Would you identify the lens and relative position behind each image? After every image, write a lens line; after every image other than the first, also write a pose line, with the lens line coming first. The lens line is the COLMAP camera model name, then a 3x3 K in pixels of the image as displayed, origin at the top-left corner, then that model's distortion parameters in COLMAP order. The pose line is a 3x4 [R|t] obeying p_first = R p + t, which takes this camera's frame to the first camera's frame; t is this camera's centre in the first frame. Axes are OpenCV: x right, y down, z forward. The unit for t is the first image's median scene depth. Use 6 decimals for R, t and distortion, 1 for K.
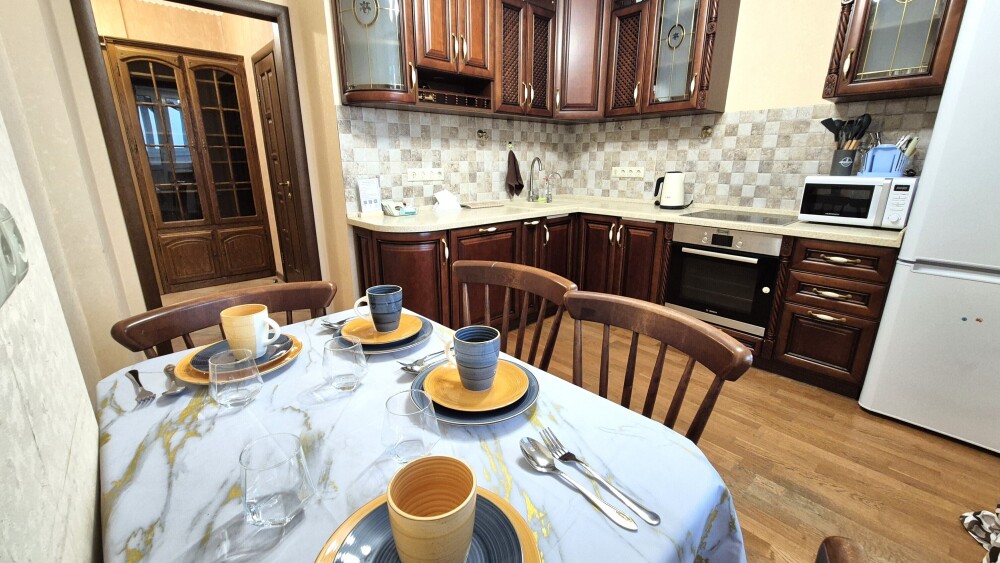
lens RADIAL K [[404.4, 0, 499.5], [0, 404.4, 277.9], [0, 0, 1]] dist [-0.000792, -0.000367]
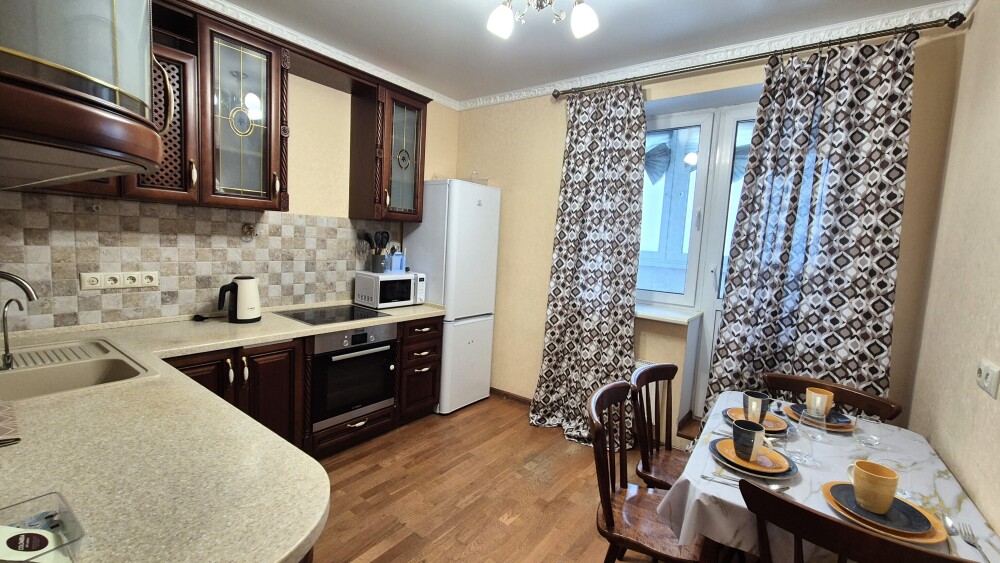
lens RADIAL K [[404.4, 0, 499.5], [0, 404.4, 277.9], [0, 0, 1]] dist [-0.000792, -0.000367]
pose [[-0.182604, -0.106939, 0.977353, -0.466500], [0.214329, 0.965830, 0.145723, -0.276222], [-0.959541, 0.236085, -0.153444, 0.647819]]
